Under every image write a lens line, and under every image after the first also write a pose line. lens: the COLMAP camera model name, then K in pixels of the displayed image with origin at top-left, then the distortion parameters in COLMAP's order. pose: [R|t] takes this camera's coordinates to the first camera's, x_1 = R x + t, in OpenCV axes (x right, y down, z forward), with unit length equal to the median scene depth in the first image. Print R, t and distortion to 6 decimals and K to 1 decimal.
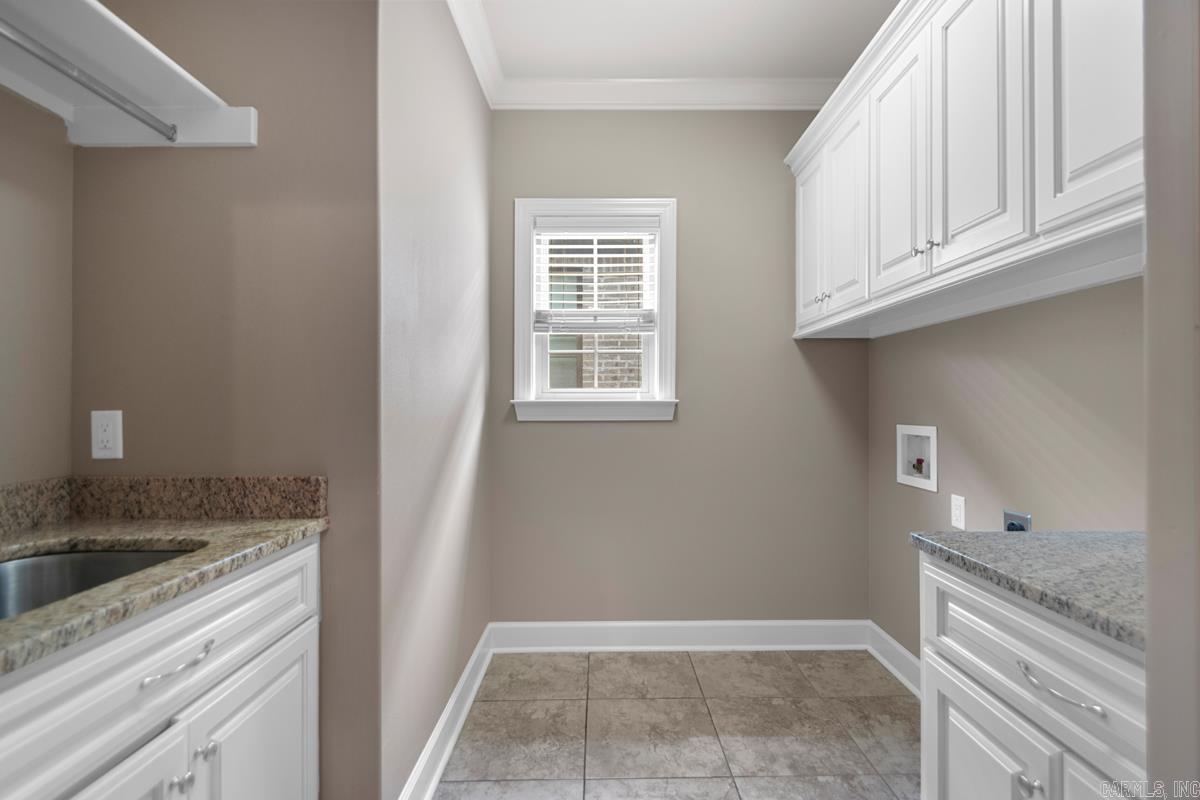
lens RADIAL K [[565.3, 0, 601.5], [0, 565.3, 400.5], [0, 0, 1]] dist [0.022797, -0.017708]
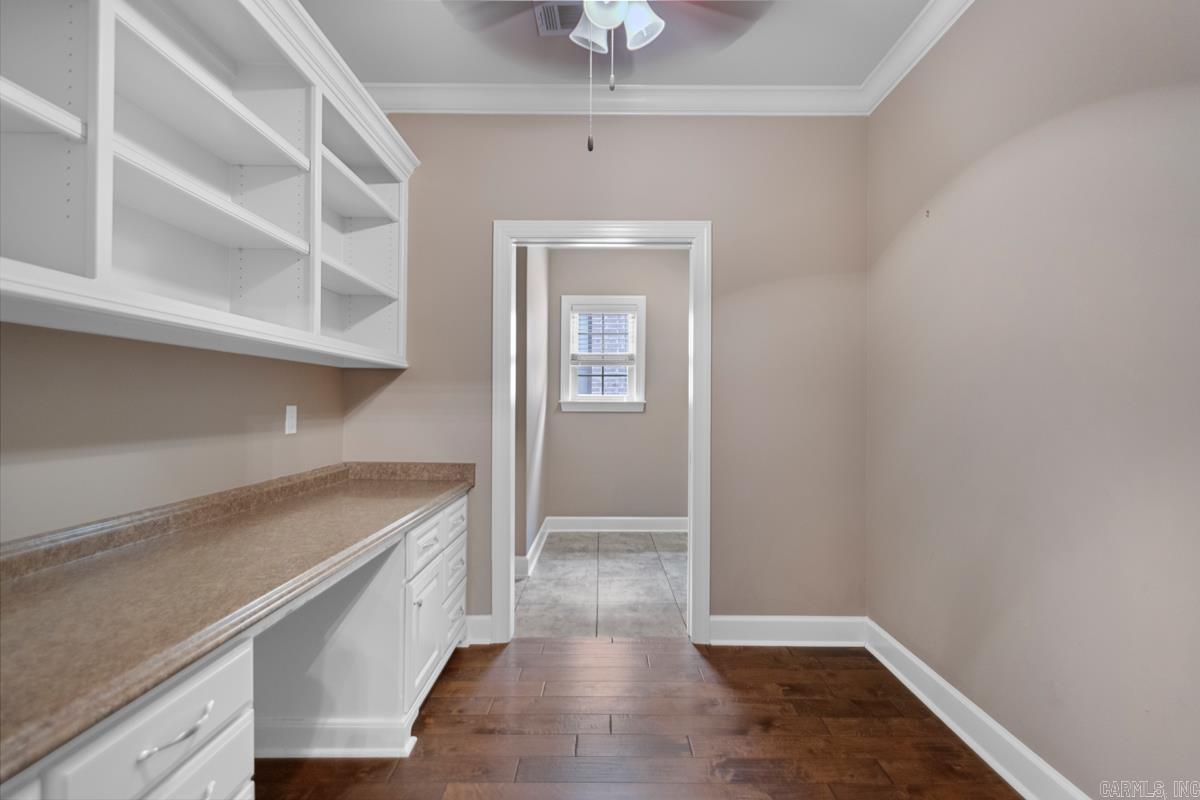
lens RADIAL K [[565.3, 0, 600.0], [0, 565.3, 401.5], [0, 0, 1]] dist [0.022797, -0.017708]
pose [[0.999955, 0.006816, -0.006670, -0.007545], [-0.006791, 0.999970, 0.003800, -0.006030], [0.006696, -0.003755, 0.999971, -0.905877]]
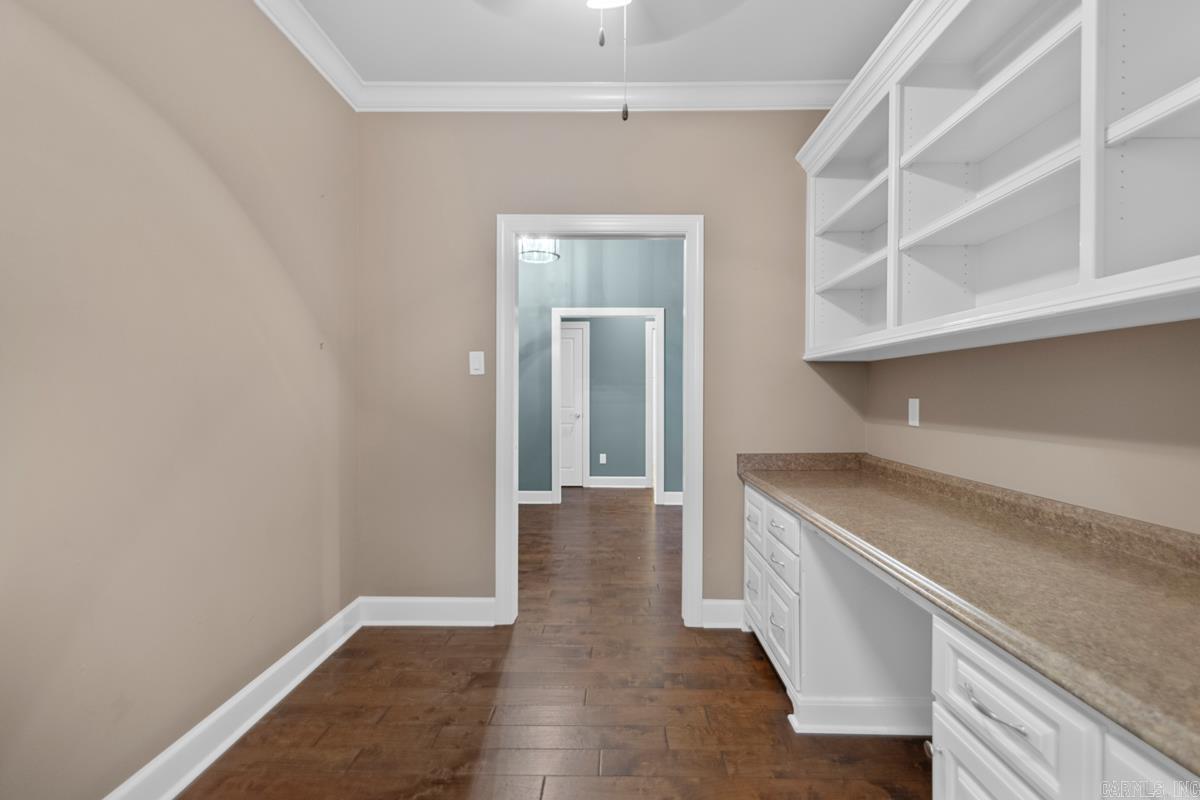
lens RADIAL K [[565.3, 0, 600.7], [0, 565.3, 399.2], [0, 0, 1]] dist [0.022797, -0.017708]
pose [[-0.999736, 0.001895, 0.022910, -0.021137], [0.001962, 0.999994, 0.002905, 0.014230], [-0.022905, 0.002950, -0.999733, 2.624450]]
